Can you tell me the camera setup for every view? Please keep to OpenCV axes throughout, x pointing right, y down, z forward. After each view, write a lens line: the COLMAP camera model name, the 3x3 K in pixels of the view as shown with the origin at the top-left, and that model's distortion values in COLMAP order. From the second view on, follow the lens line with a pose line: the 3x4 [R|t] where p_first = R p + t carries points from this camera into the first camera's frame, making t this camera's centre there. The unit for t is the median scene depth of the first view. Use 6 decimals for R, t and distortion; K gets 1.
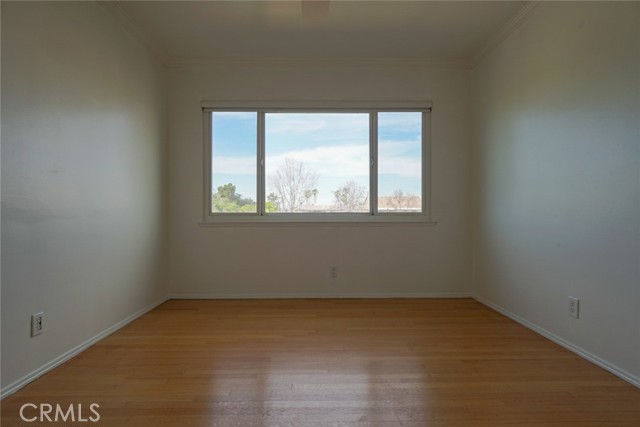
lens RADIAL K [[312.6, 0, 320.0], [0, 312.6, 213.5], [0, 0, 1]] dist [-0.016778, -0.000045]
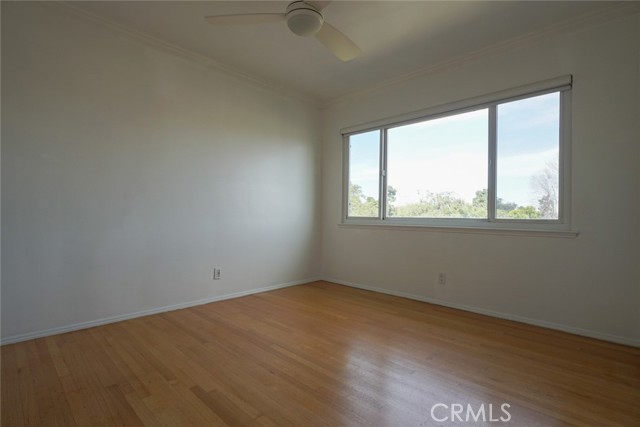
lens RADIAL K [[304.5, 0, 320.0], [0, 304.5, 213.5], [0, 0, 1]] dist [-0.003939, 0.001323]
pose [[0.718759, 0.006874, -0.695226, 0.425994], [-0.018378, 0.999790, -0.009115, -0.001586], [0.695017, 0.019328, 0.718734, 0.043541]]
